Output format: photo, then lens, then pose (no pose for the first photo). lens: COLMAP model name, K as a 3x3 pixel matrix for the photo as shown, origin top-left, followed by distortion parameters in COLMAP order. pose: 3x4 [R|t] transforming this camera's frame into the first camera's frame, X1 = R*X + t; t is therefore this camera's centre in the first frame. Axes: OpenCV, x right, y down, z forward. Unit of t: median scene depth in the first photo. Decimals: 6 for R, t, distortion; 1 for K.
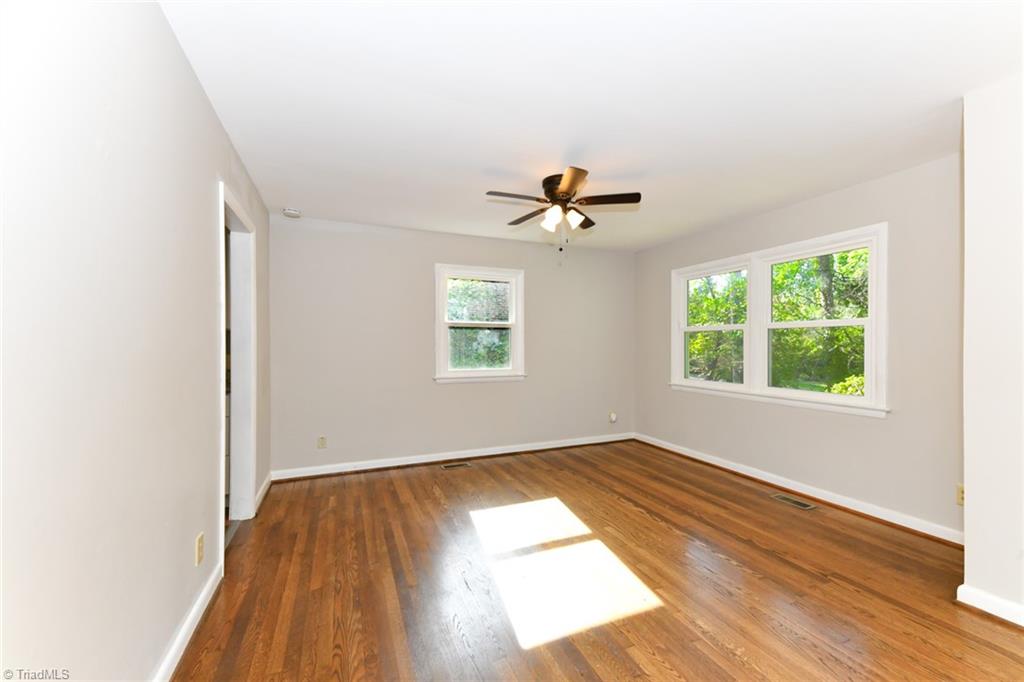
lens RADIAL K [[408.9, 0, 510.9], [0, 408.9, 342.2], [0, 0, 1]] dist [0.022515, -0.002949]
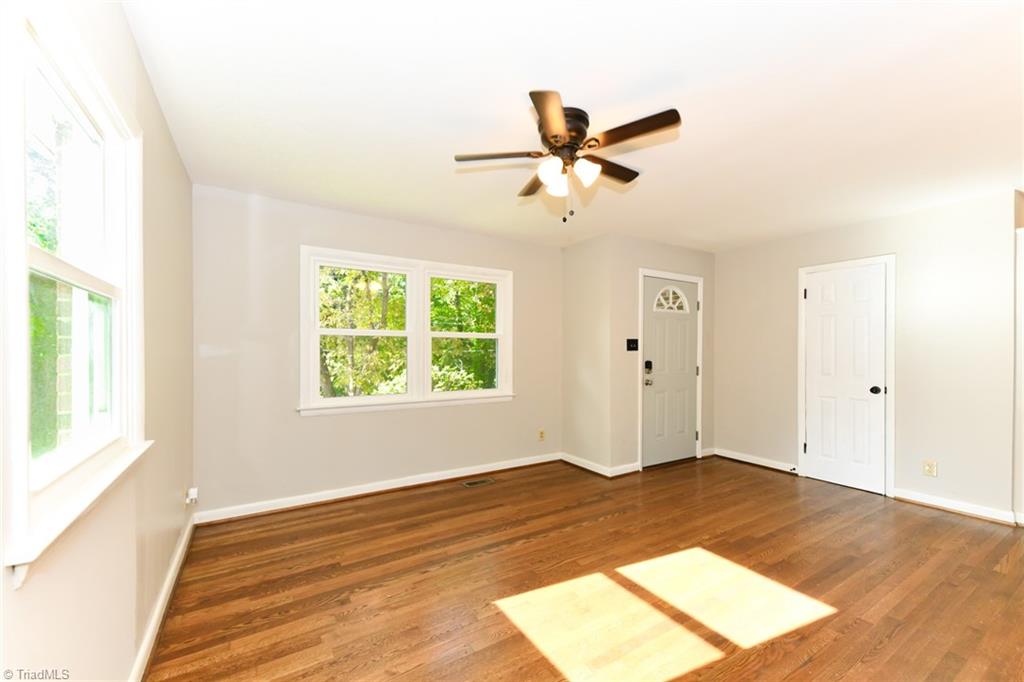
lens RADIAL K [[408.9, 0, 516.8], [0, 408.9, 354.3], [0, 0, 1]] dist [0.022515, -0.002949]
pose [[-0.168158, -0.008144, 0.985726, -0.524805], [-0.008722, 0.999939, 0.006773, 0.002237], [-0.985721, -0.007458, -0.168219, 1.120740]]
